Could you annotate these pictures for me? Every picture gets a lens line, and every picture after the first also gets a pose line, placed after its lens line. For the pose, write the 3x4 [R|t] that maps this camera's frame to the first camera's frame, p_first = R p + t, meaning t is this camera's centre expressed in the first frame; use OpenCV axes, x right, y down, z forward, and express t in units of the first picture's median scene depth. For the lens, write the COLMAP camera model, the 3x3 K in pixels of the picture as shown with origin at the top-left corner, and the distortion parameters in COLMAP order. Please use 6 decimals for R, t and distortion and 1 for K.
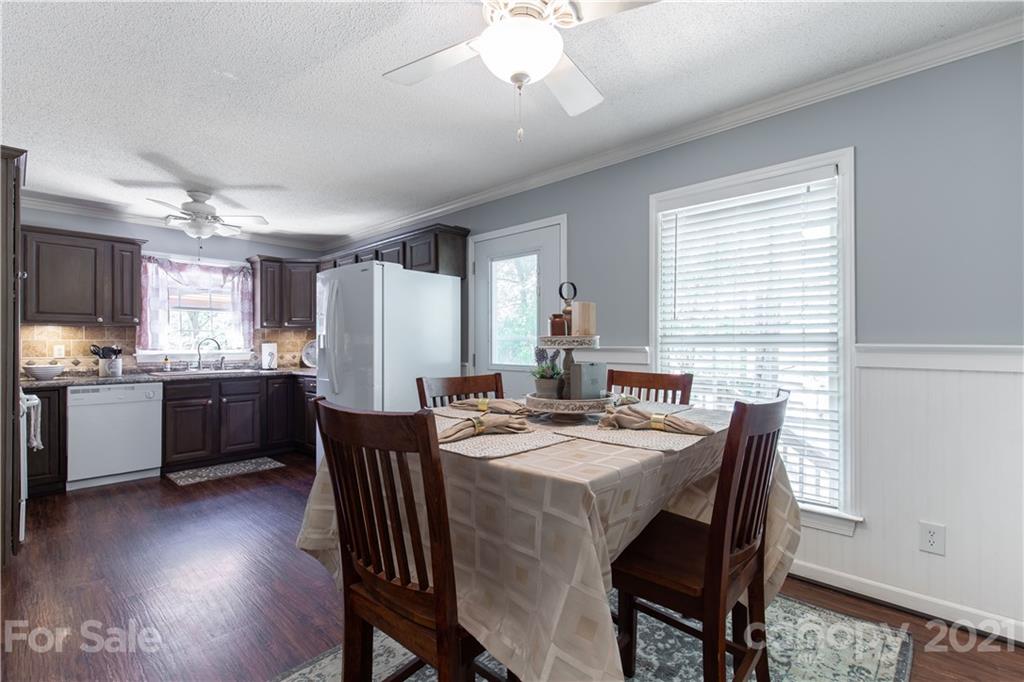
lens RADIAL K [[466.8, 0, 513.1], [0, 466.8, 343.2], [0, 0, 1]] dist [0.003631, 0.000469]
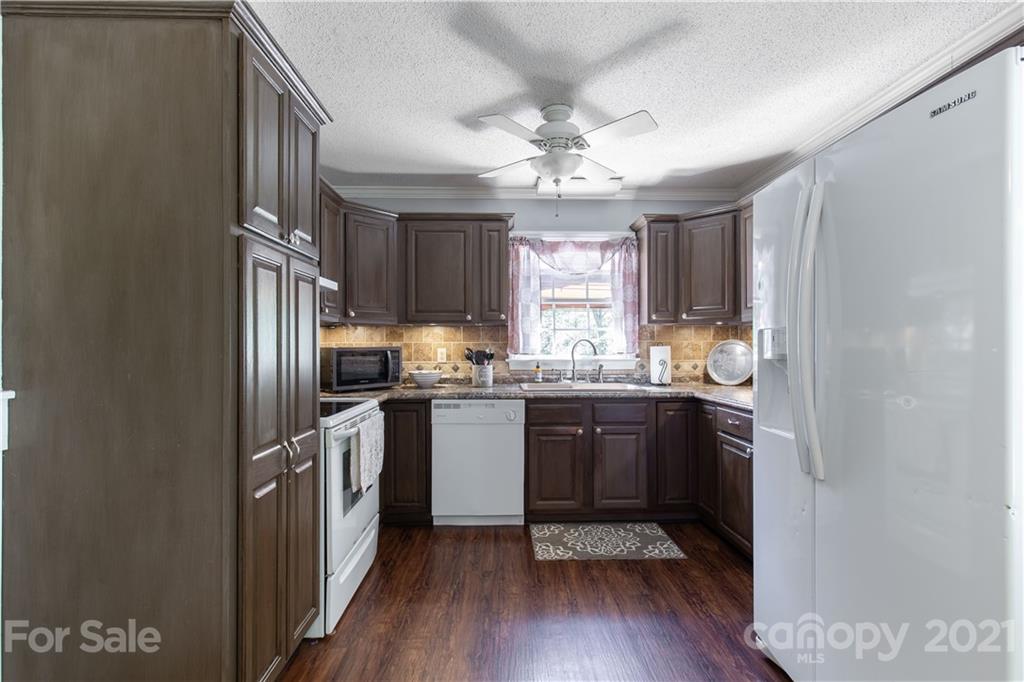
lens RADIAL K [[466.8, 0, 515.6], [0, 466.8, 342.8], [0, 0, 1]] dist [0.003631, 0.000469]
pose [[0.708771, -0.002655, -0.705433, -0.228647], [0.001070, 0.999996, -0.002689, -0.003464], [0.705438, 0.001152, 0.708771, 0.442087]]
